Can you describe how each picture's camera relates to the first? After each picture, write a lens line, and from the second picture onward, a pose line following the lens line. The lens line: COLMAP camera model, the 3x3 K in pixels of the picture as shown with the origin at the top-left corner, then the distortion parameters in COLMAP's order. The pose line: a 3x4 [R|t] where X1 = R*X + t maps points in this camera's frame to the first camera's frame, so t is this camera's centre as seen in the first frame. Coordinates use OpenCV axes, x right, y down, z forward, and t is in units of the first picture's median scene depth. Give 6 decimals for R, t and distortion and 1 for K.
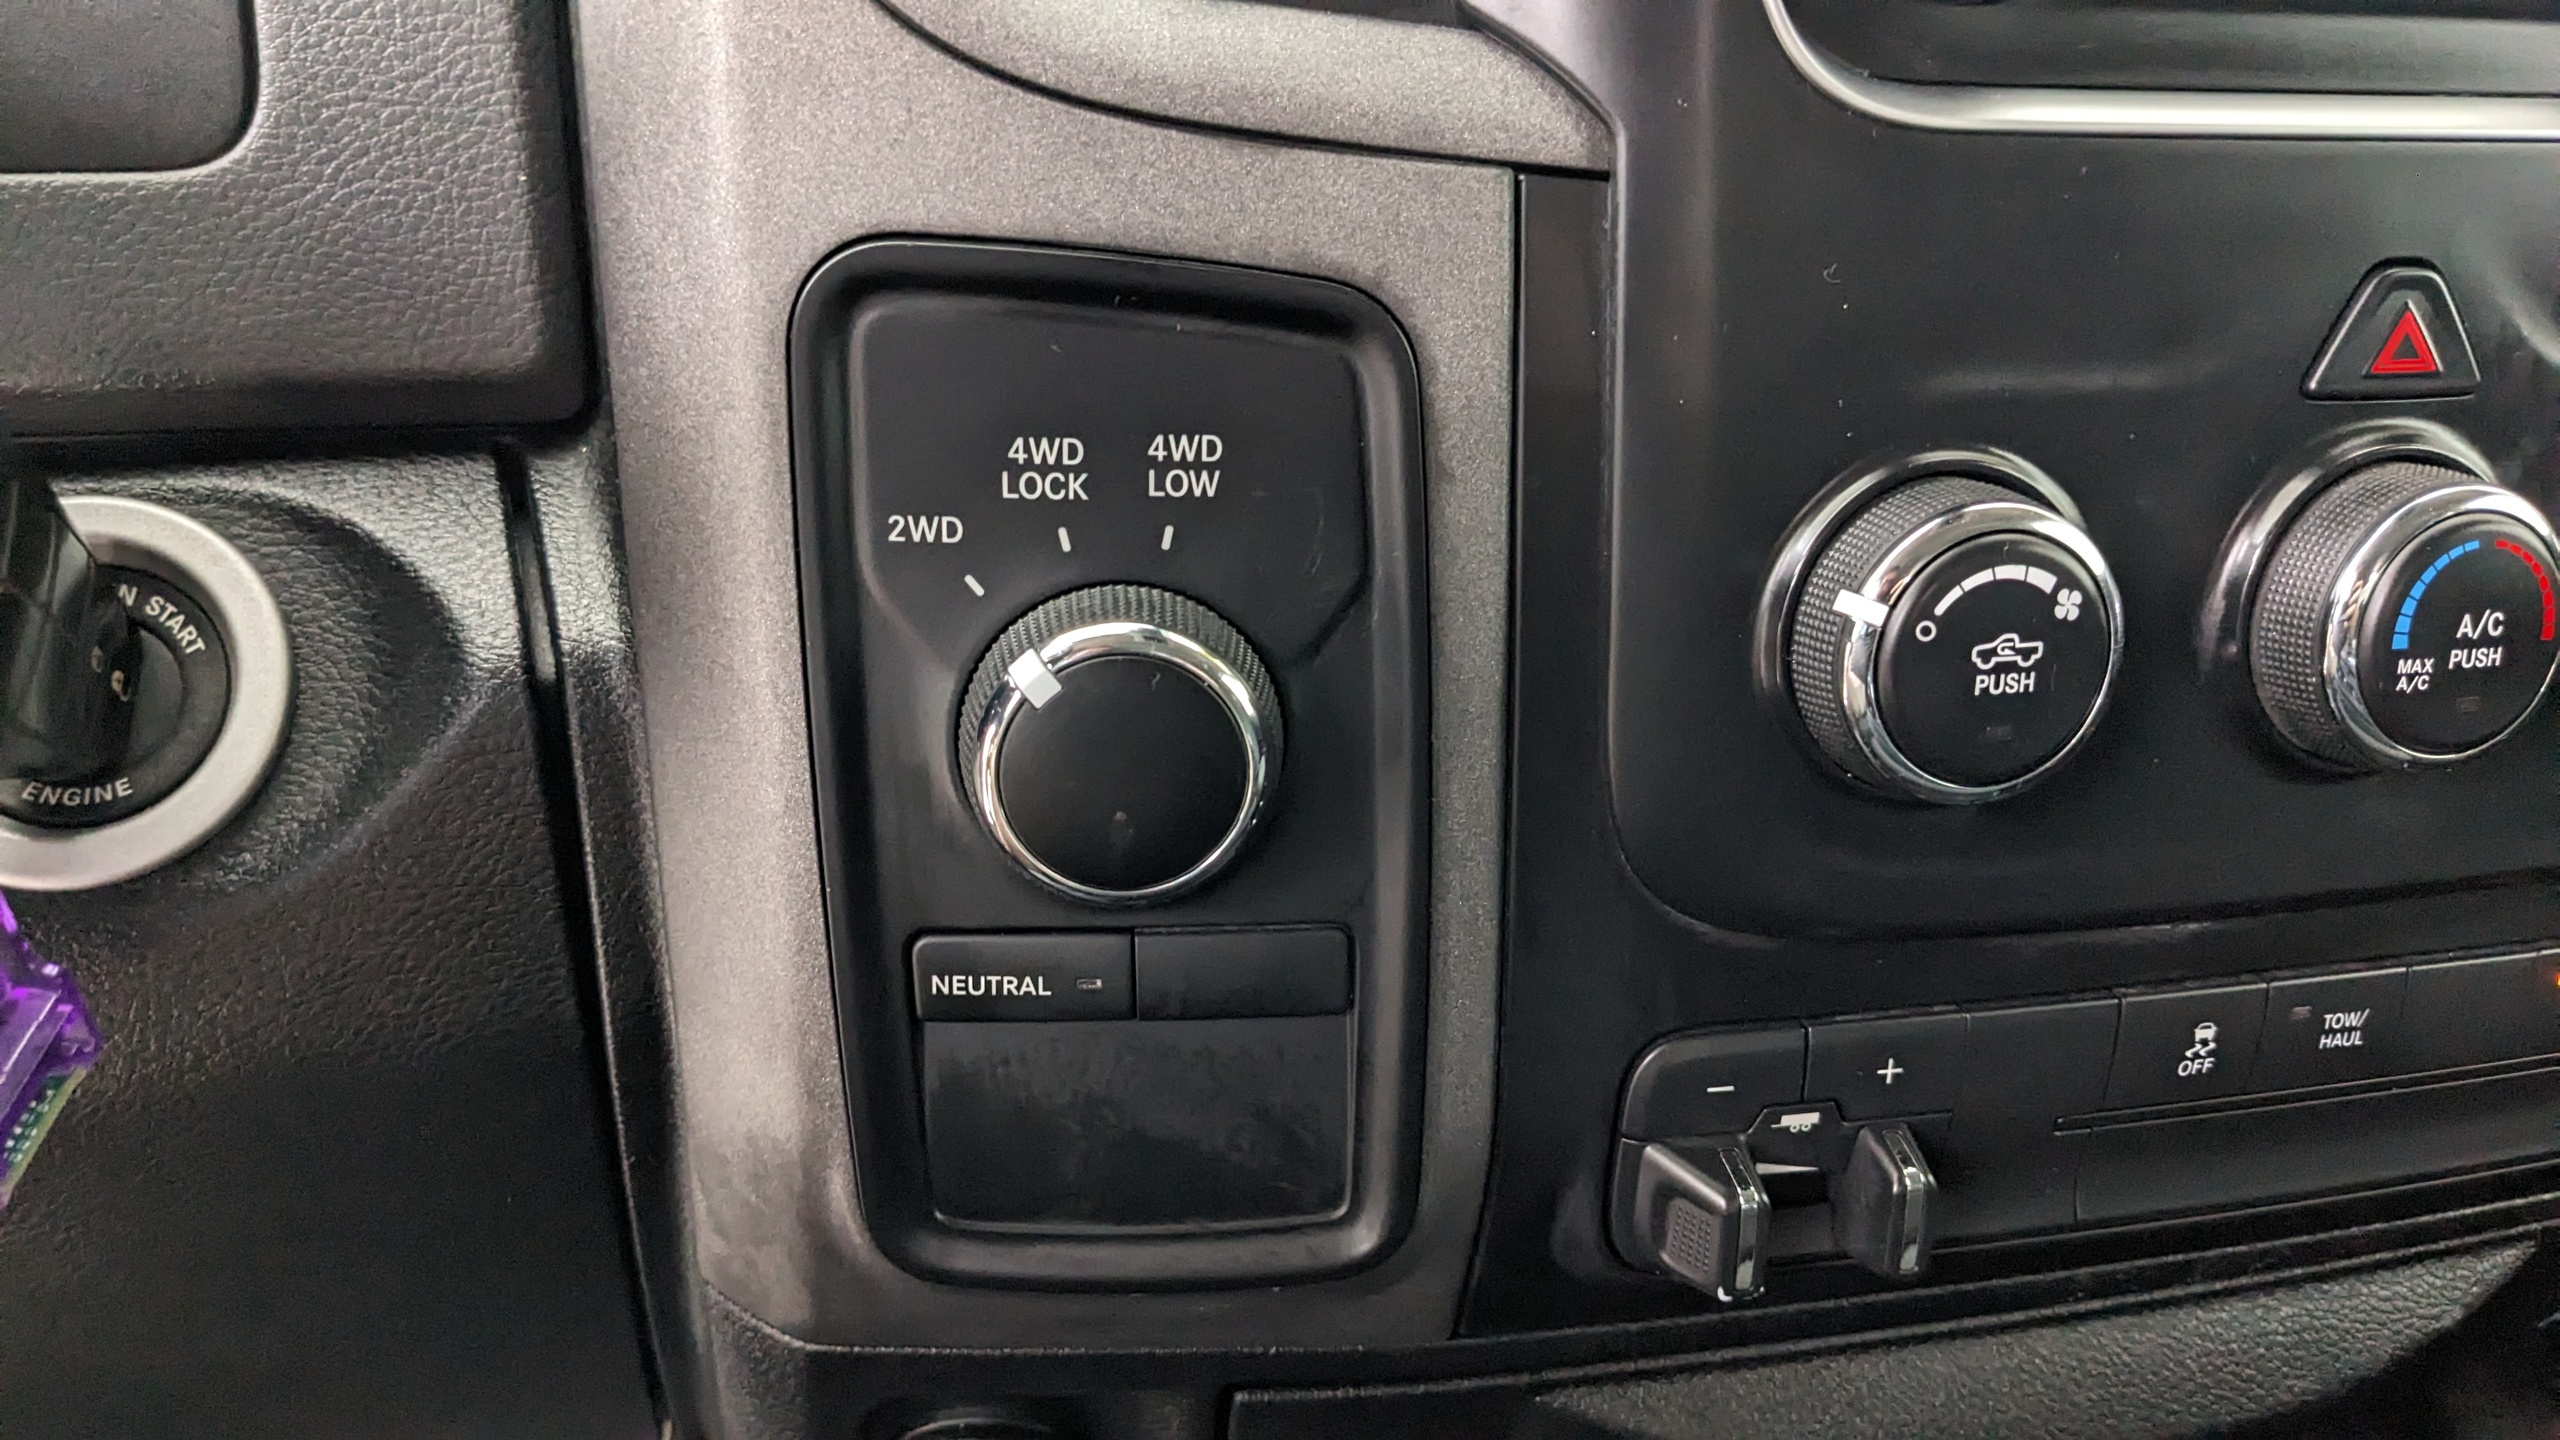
lens RADIAL K [[2018.4, 0, 1286.3], [0, 2018.4, 747.6], [0, 0, 1]] dist [0.055360, -0.096246]
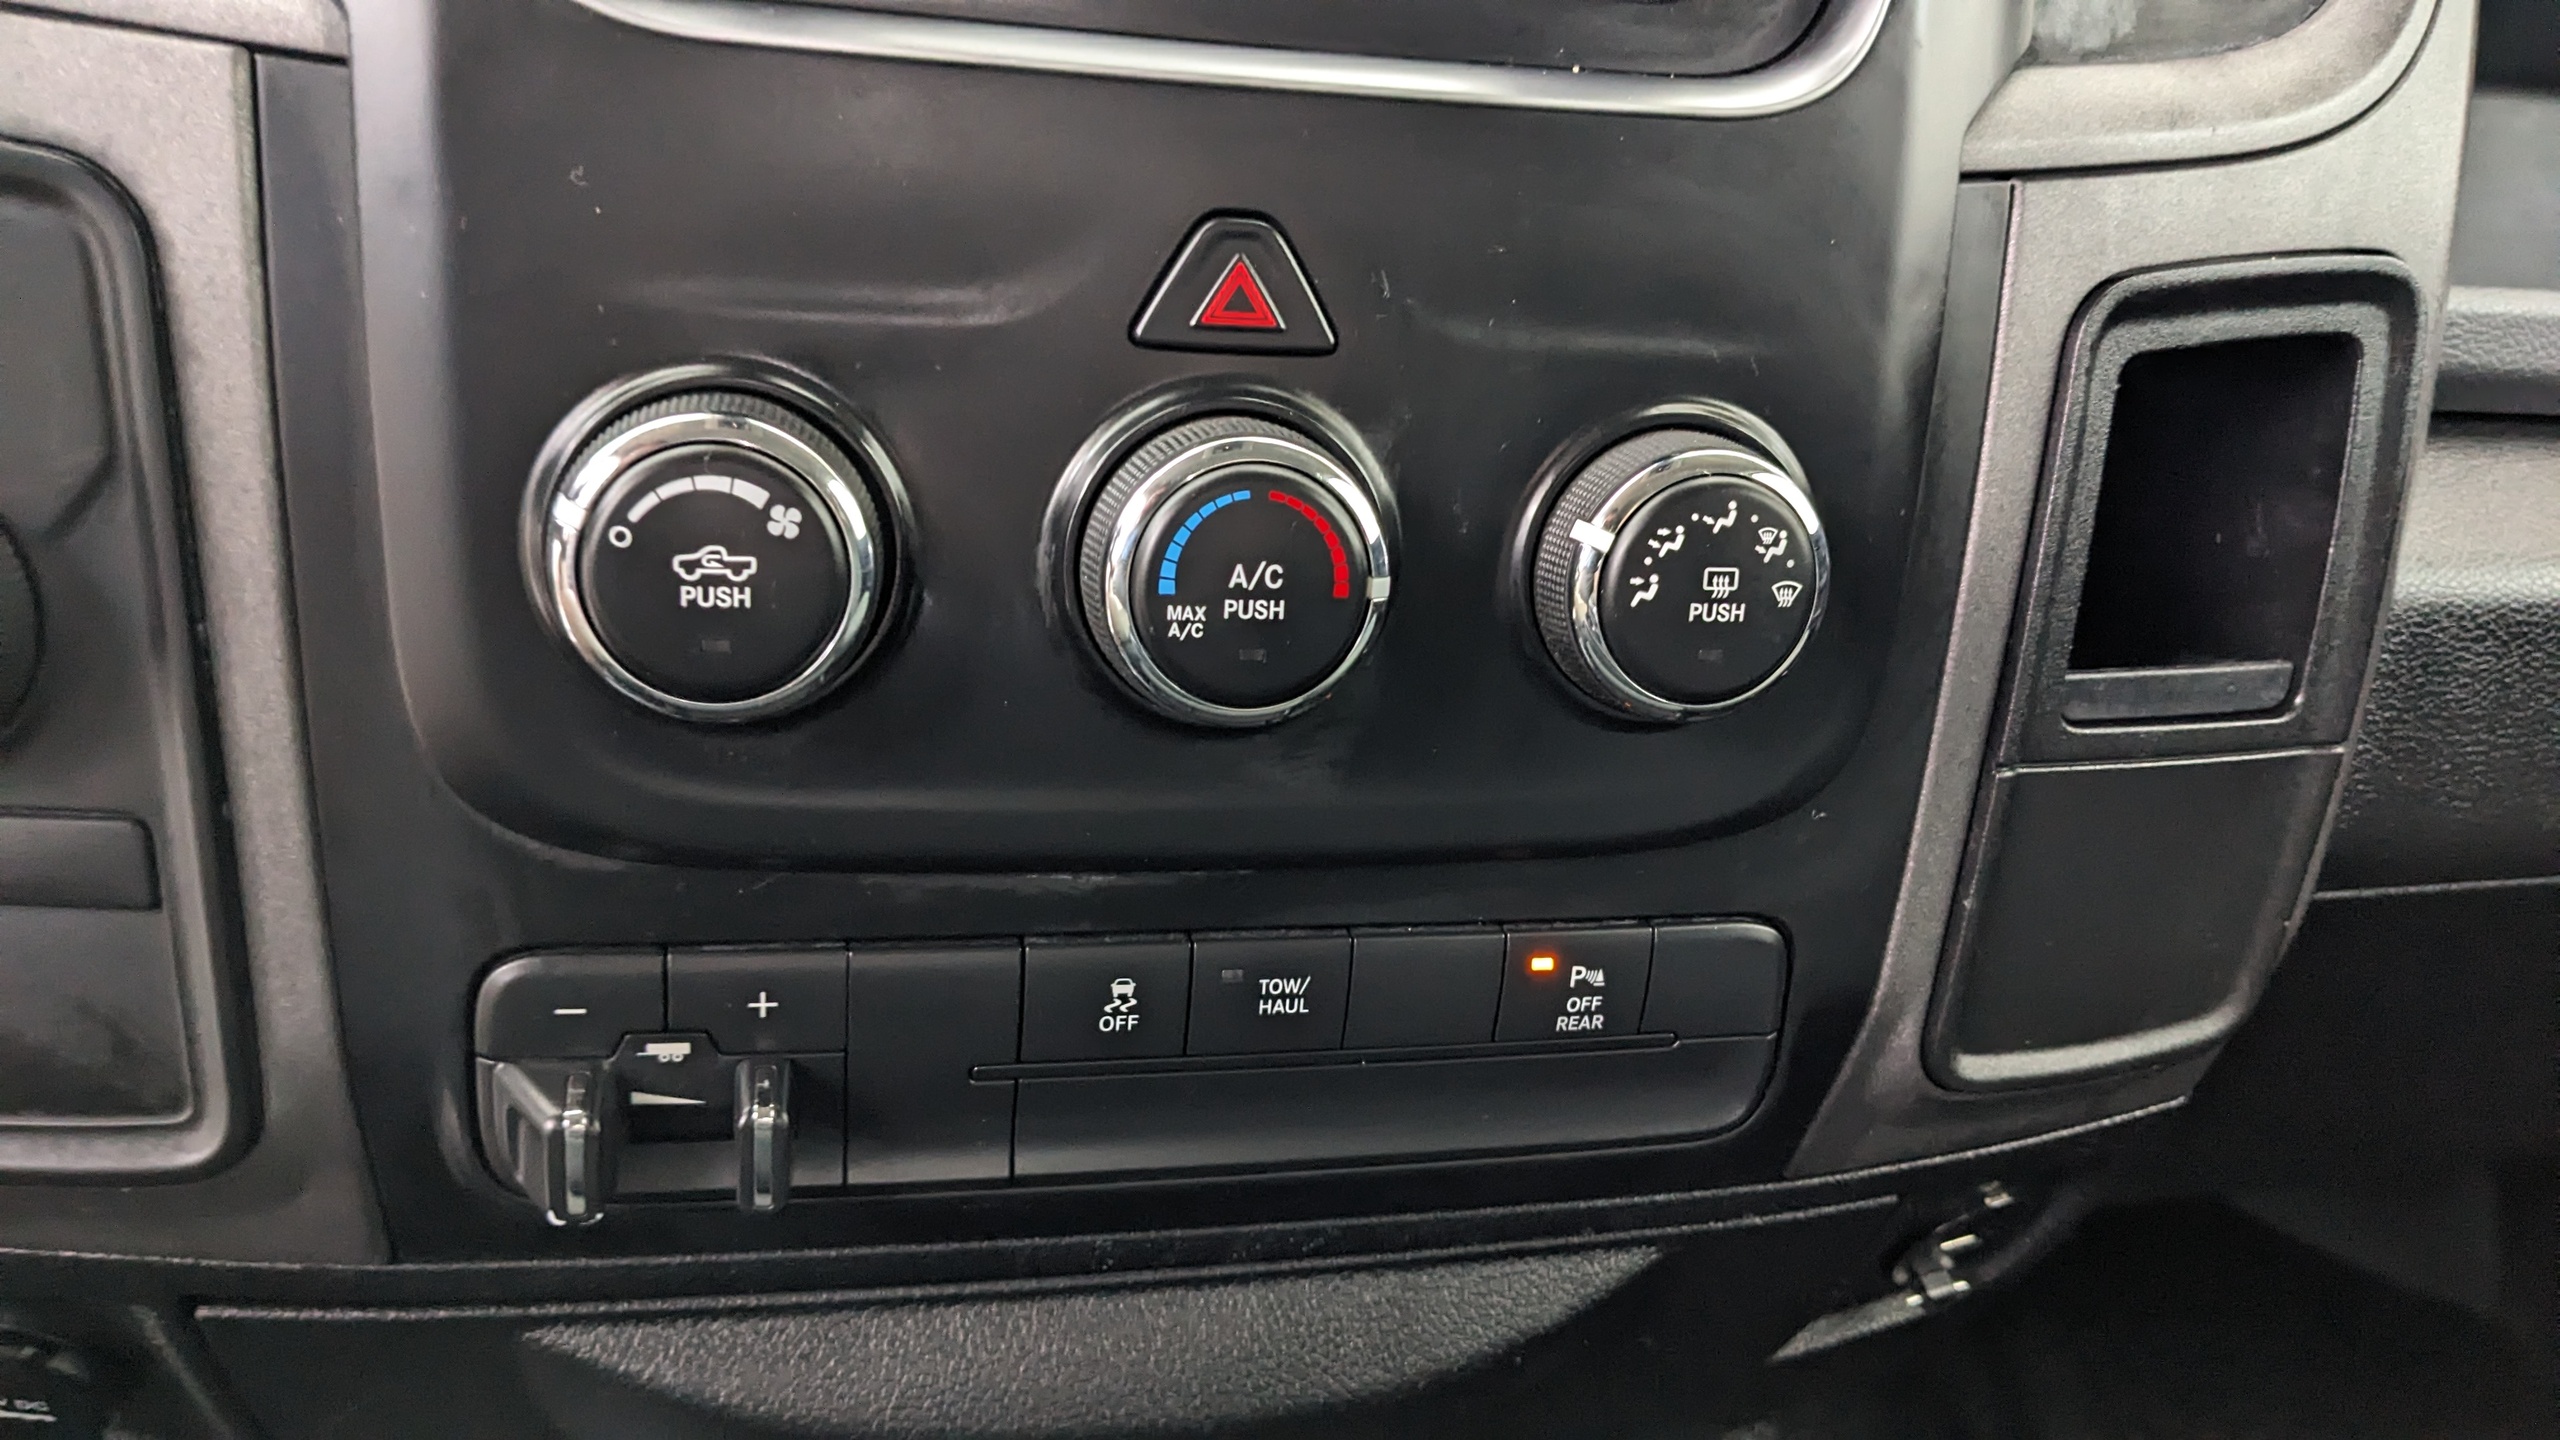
lens RADIAL K [[2018.4, 0, 1326.6], [0, 2018.4, 759.0], [0, 0, 1]] dist [0.055360, -0.096246]
pose [[0.998137, 0.060732, 0.005904, 0.620160], [-0.060638, 0.998049, -0.014888, 0.042010], [-0.006797, 0.014502, 0.999872, 0.007863]]
